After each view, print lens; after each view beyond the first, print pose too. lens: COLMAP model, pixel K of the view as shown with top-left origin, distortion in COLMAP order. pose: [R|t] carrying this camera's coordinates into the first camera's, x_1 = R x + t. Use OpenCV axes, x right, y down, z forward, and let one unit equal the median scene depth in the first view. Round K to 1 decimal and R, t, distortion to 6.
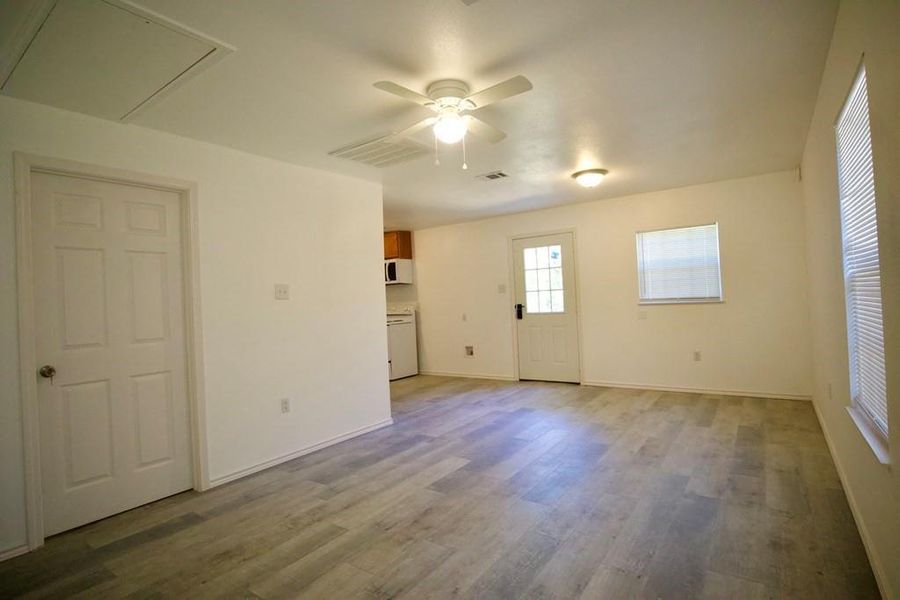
lens RADIAL K [[445.3, 0, 445.3], [0, 445.3, 295.9], [0, 0, 1]] dist [-0.005664, -0.000120]
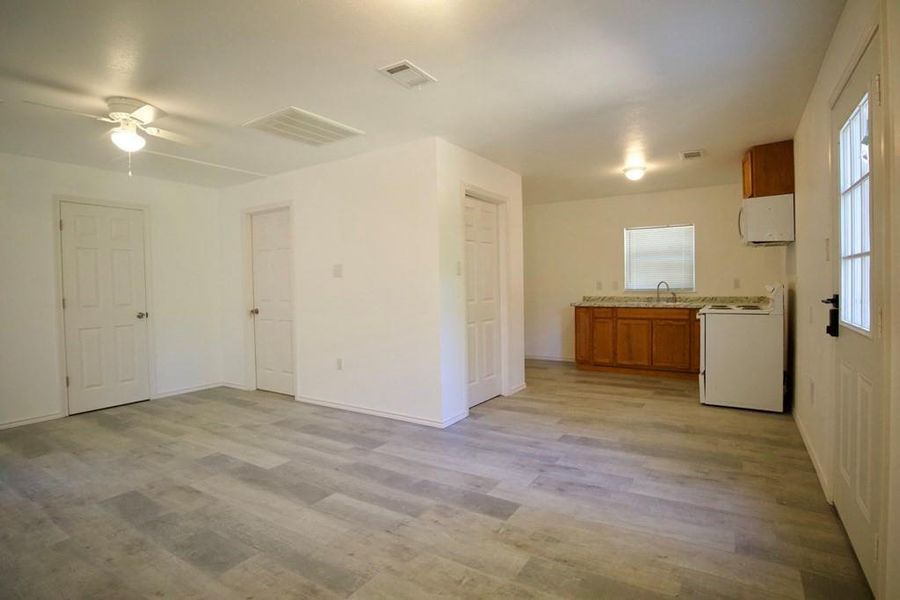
lens RADIAL K [[445.3, 0, 445.3], [0, 445.3, 295.9], [0, 0, 1]] dist [-0.005664, -0.000120]
pose [[0.067320, 0.070663, -0.995226, 0.749712], [0.024954, 0.997058, 0.072481, -0.020040], [0.997419, -0.029714, 0.065359, 1.047894]]
